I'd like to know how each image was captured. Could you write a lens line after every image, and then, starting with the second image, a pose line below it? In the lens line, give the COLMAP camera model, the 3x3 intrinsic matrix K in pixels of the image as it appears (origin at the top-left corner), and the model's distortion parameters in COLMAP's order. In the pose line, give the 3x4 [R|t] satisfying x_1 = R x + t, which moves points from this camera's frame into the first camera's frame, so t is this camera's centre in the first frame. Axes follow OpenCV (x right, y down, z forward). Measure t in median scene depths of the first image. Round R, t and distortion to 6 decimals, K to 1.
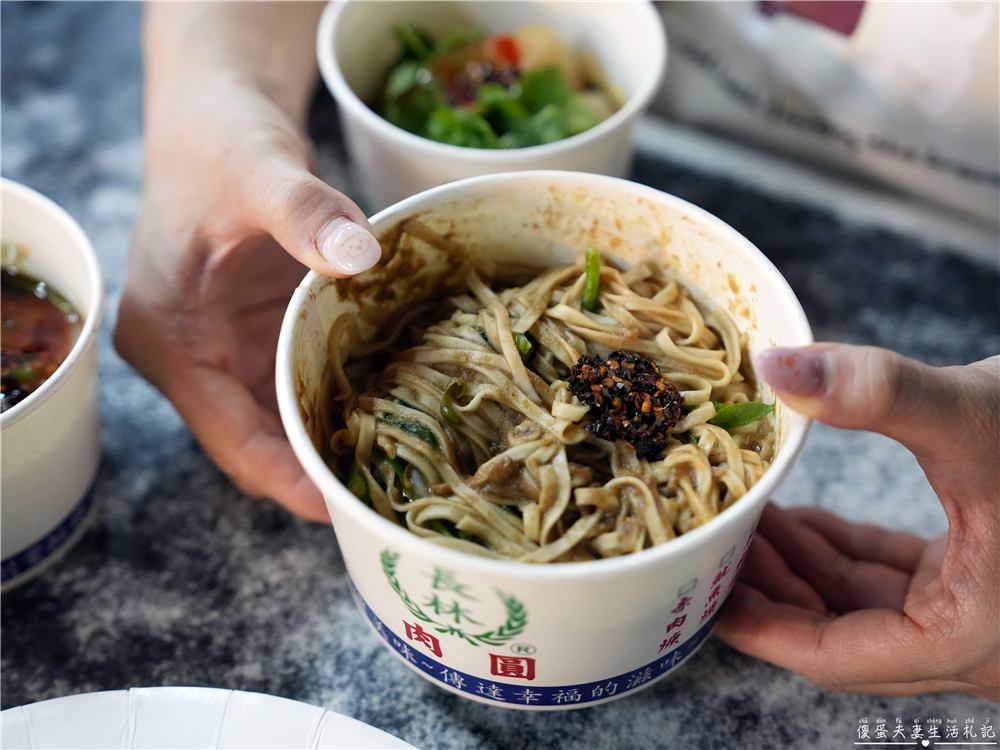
lens RADIAL K [[1568.6, 0, 499.9], [0, 1568.6, 374.9], [0, 0, 1]] dist [-0.017769, 0.000000]
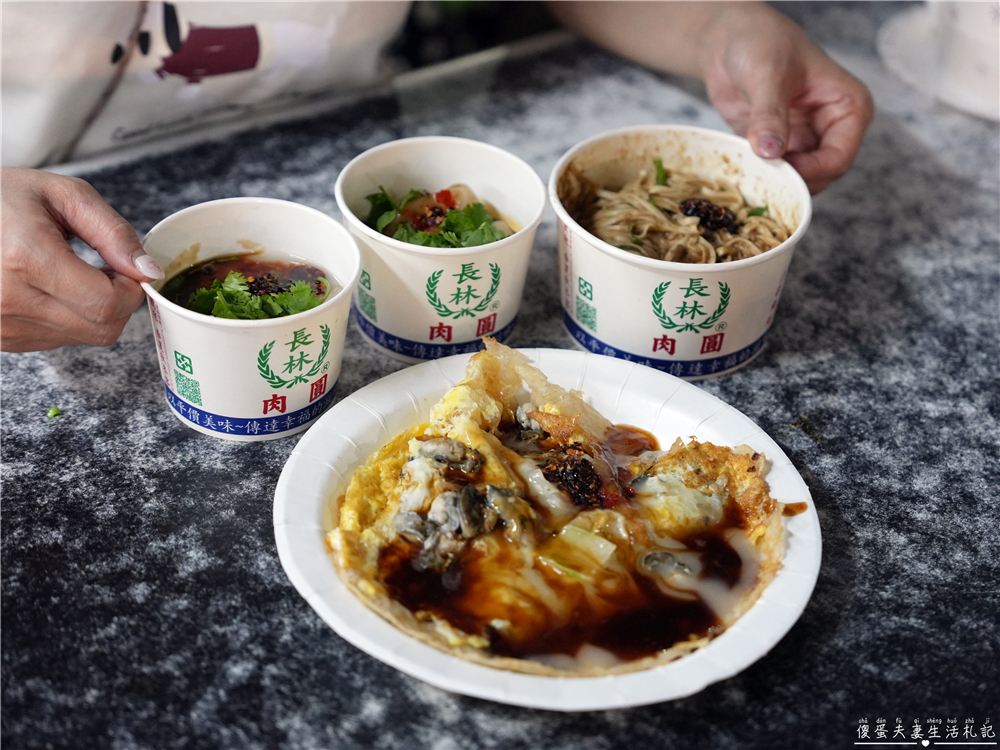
lens RADIAL K [[2057.7, 0, 500.1], [0, 2057.7, 375.1], [0, 0, 1]] dist [-0.010459, 0.000000]
pose [[0.876342, -0.228162, 0.424226, -1.323534], [0.312255, 0.939678, -0.139652, 0.493975], [-0.366772, 0.254850, 0.894723, -1.220890]]
